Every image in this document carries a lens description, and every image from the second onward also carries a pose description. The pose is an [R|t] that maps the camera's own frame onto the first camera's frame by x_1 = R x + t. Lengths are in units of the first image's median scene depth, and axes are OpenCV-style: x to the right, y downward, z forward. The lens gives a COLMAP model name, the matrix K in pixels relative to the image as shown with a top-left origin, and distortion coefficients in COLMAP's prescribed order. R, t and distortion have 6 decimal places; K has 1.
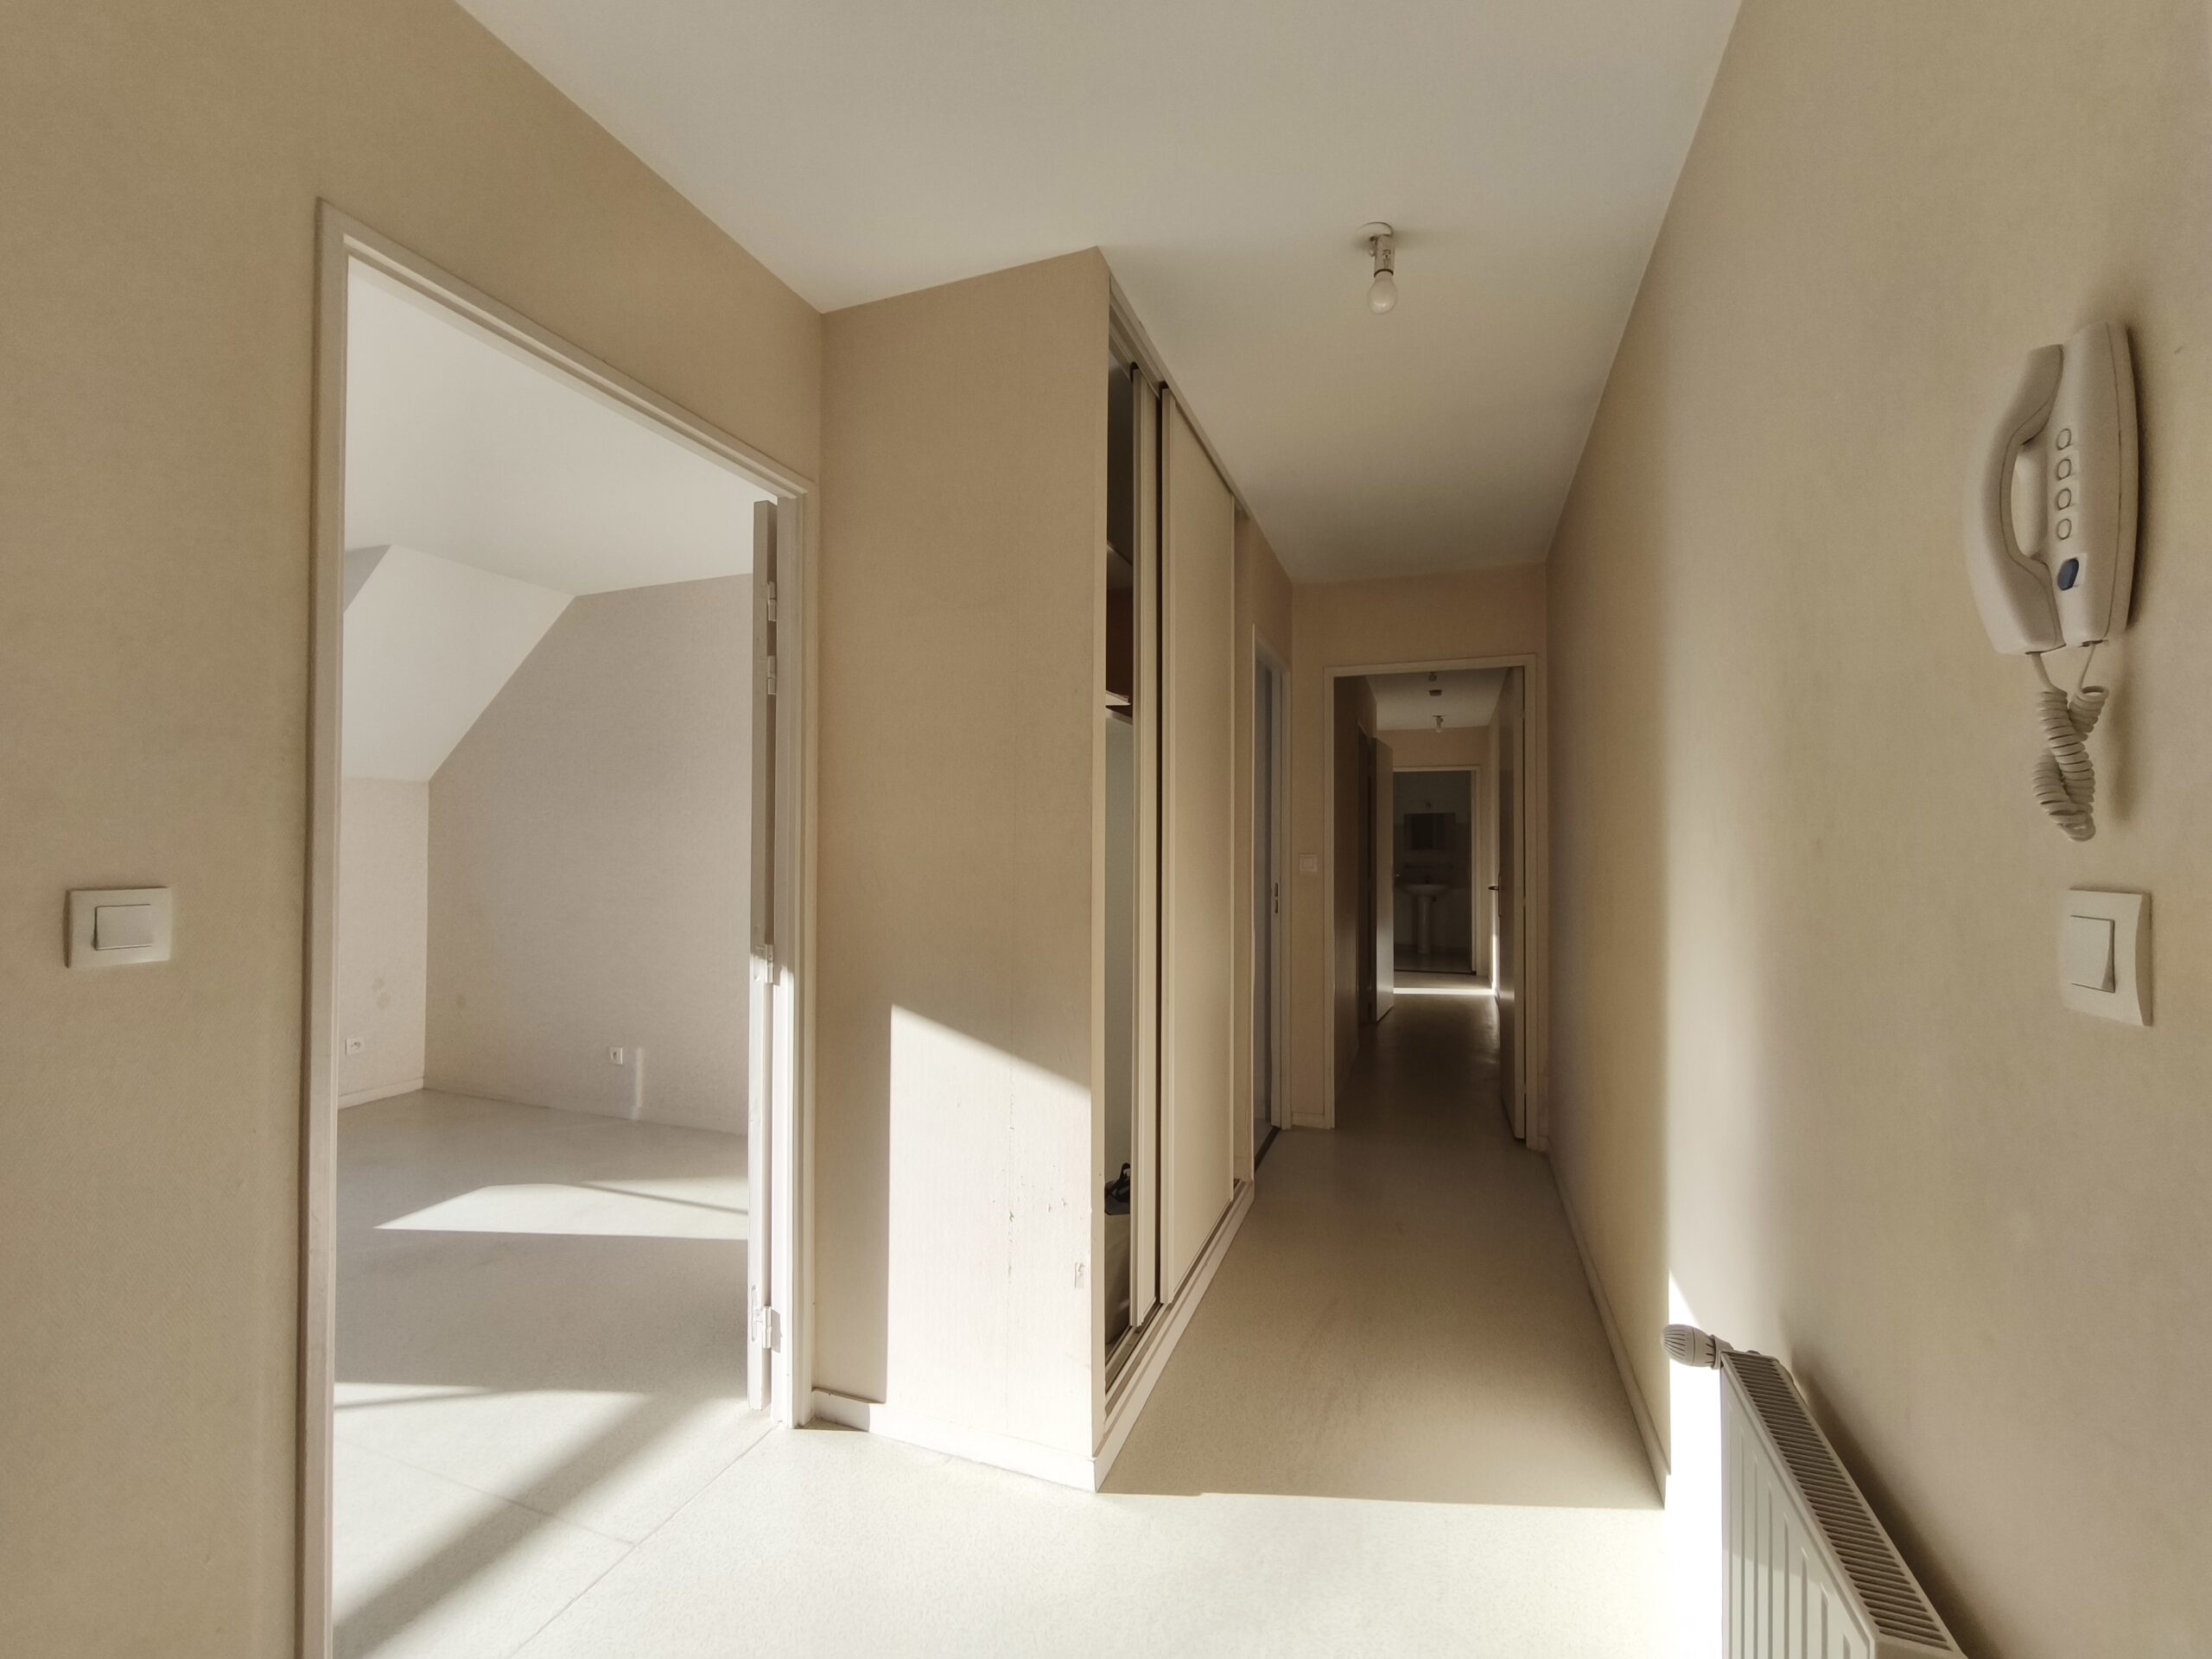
lens RADIAL K [[920.8, 0, 1104.5], [0, 920.8, 835.7], [0, 0, 1]] dist [-0.005672, 0.001010]
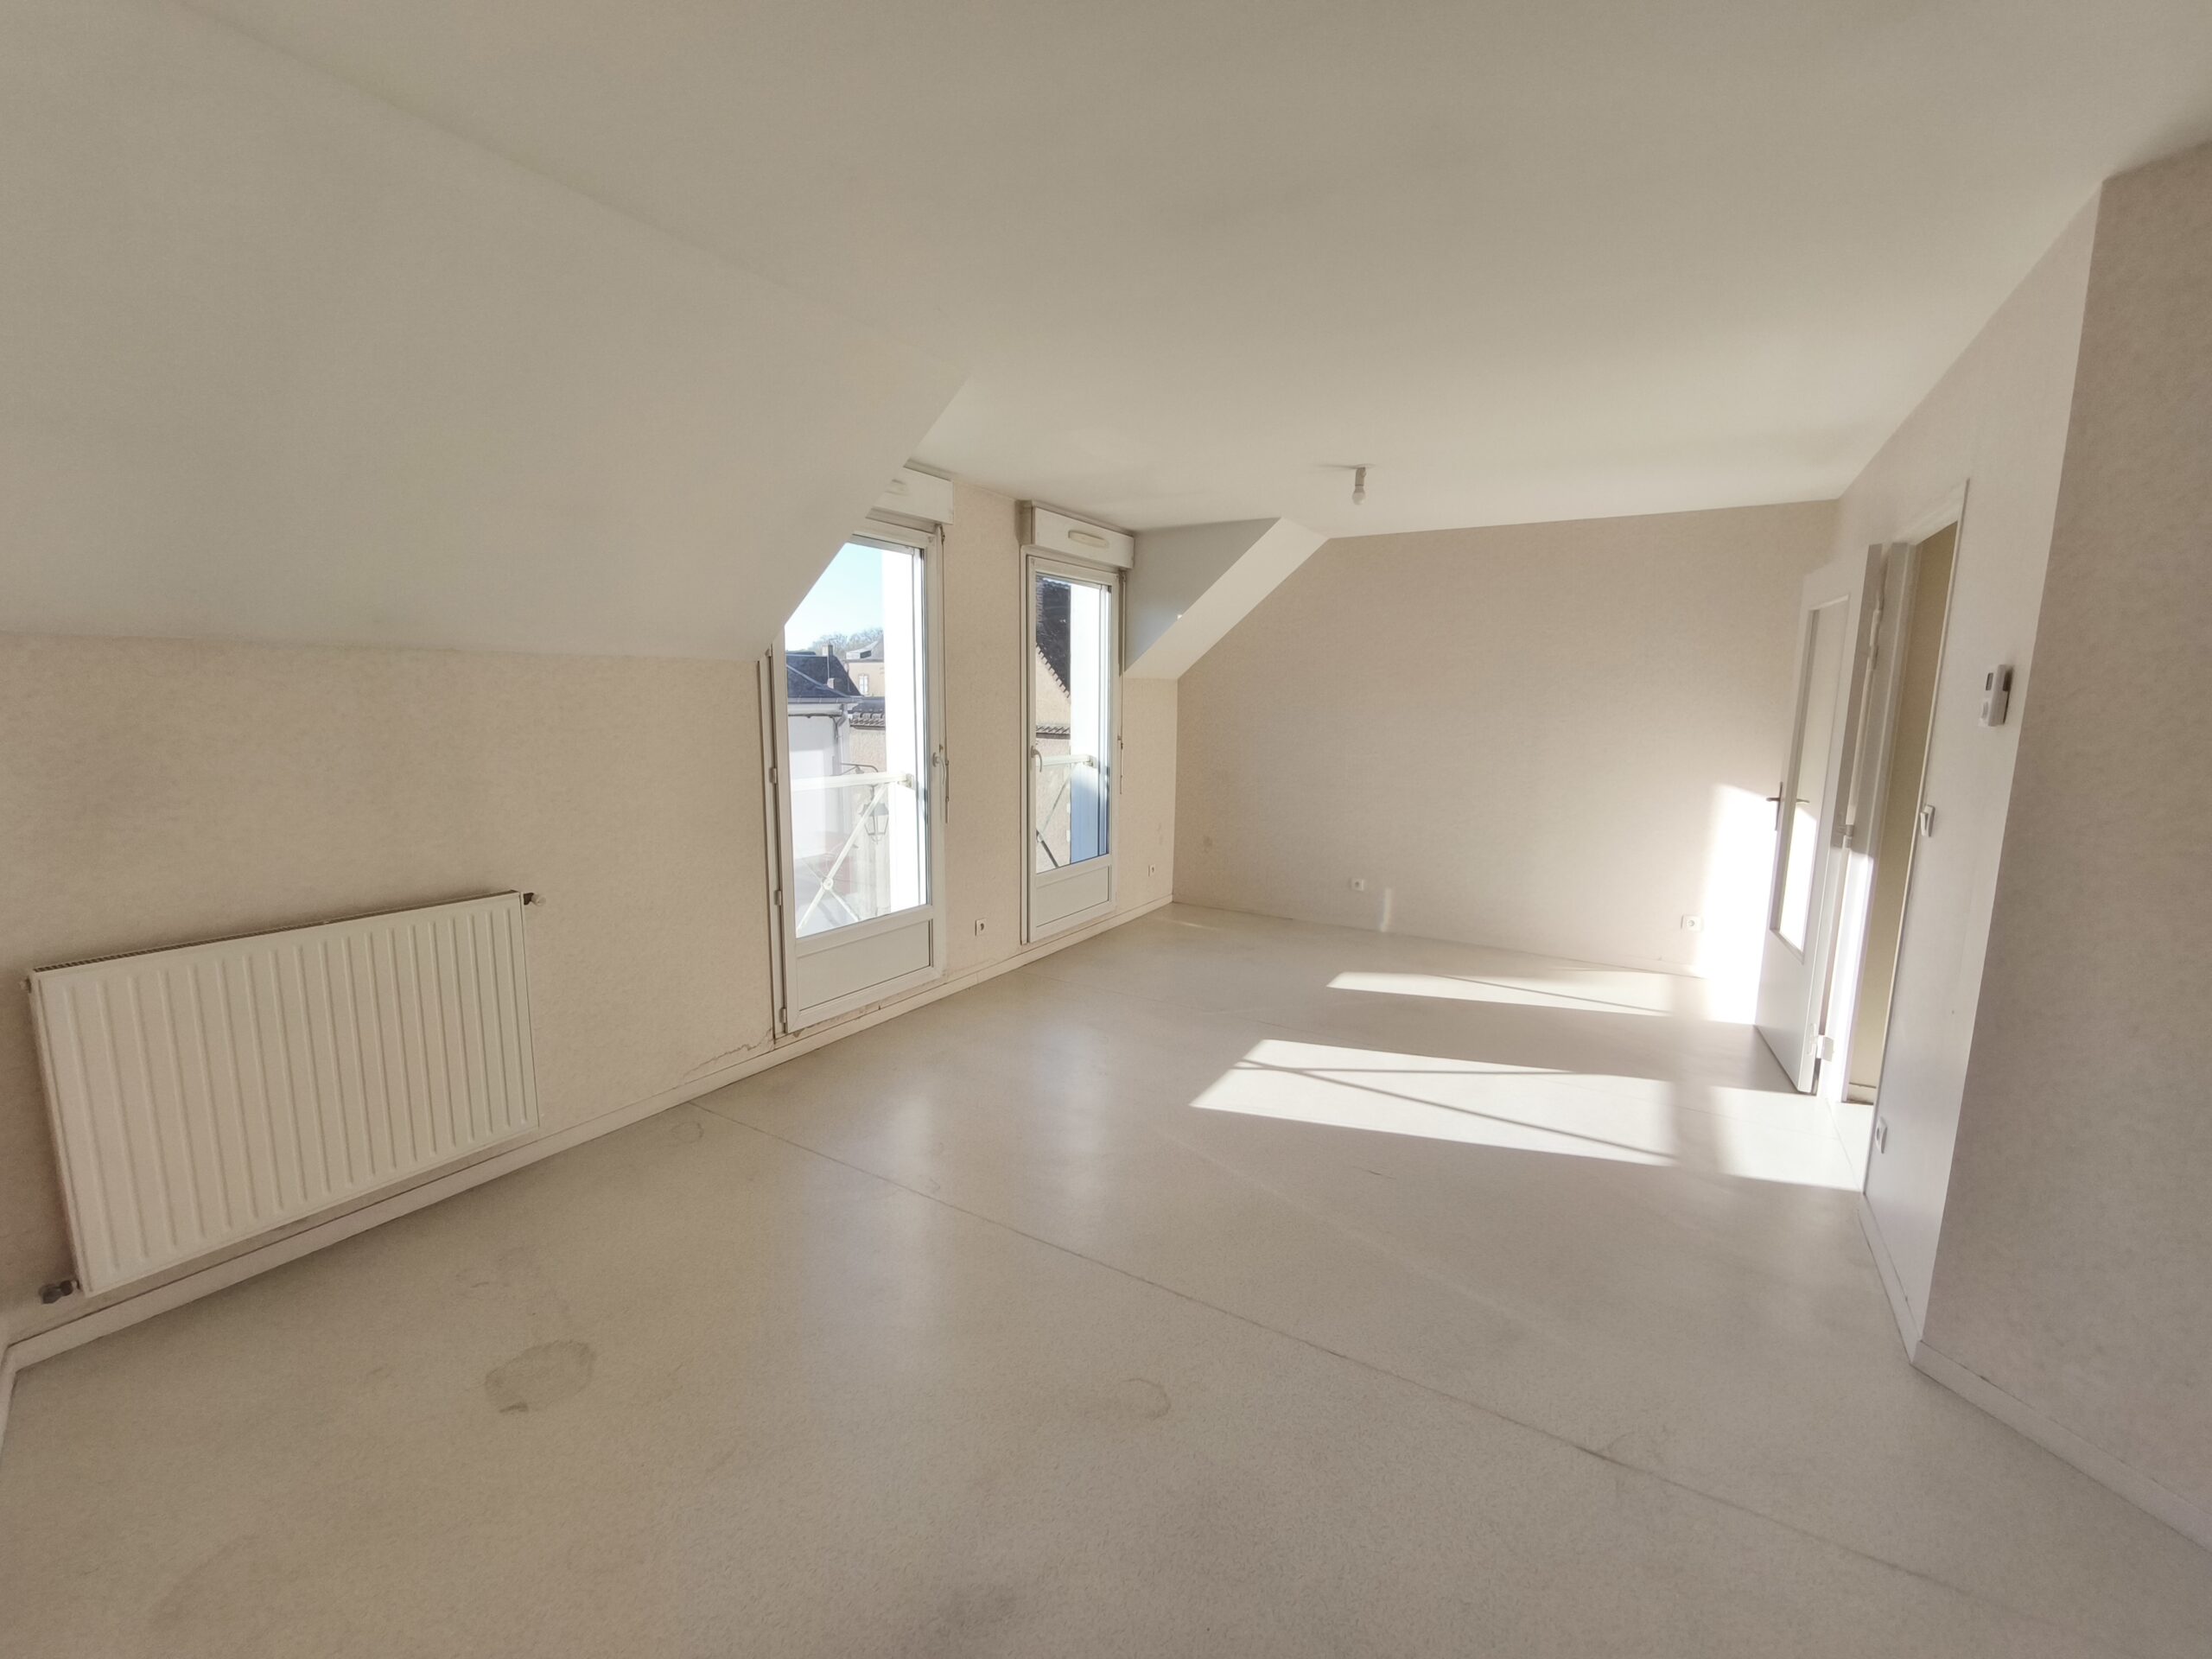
lens RADIAL K [[920.8, 0, 1126.0], [0, 920.8, 816.4], [0, 0, 1]] dist [-0.005672, 0.001010]
pose [[0.980135, 0.035698, -0.195092, -0.611129], [-0.008951, 0.990628, 0.136296, -0.046438], [0.198129, -0.131842, 0.971268, -0.389306]]
